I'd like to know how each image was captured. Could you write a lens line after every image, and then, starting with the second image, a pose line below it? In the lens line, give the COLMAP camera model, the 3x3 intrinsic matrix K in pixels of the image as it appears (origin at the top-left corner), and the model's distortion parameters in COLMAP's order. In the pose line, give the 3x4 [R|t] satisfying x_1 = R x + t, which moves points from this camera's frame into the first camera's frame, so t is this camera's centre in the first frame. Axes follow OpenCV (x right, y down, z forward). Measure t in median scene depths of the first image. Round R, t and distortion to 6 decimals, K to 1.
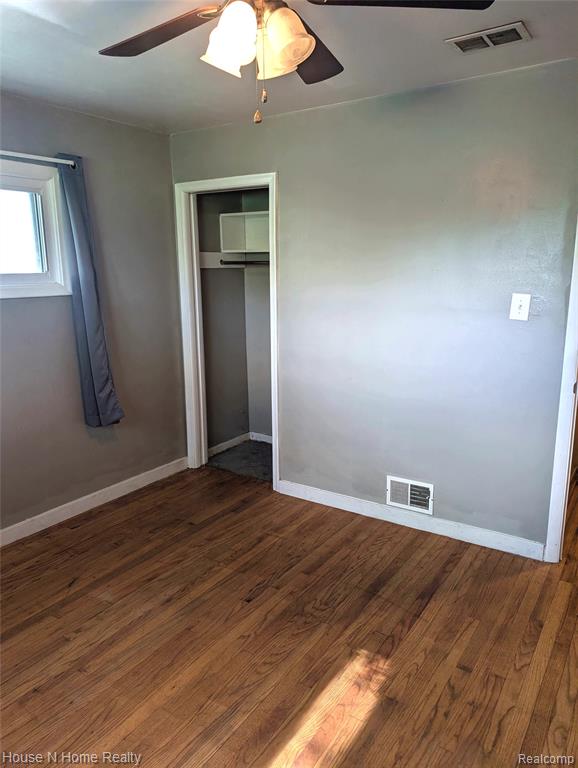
lens RADIAL K [[549.7, 0, 287.5], [0, 549.7, 385.0], [0, 0, 1]] dist [0.014451, -0.013253]
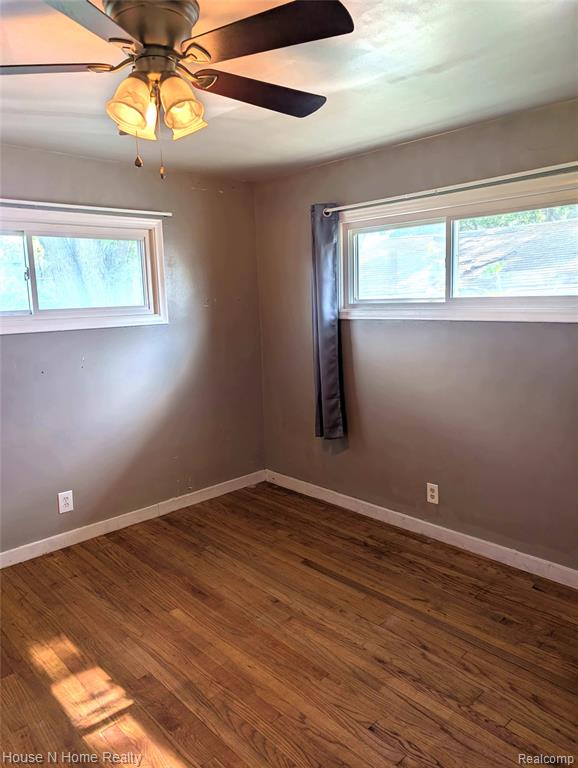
lens RADIAL K [[549.7, 0, 287.0], [0, 549.7, 383.1], [0, 0, 1]] dist [0.014451, -0.013253]
pose [[-0.215591, 0.177611, -0.960195, 0.578866], [-0.180852, 0.959045, 0.218005, -0.207018], [0.959590, 0.220653, -0.174640, 0.868502]]
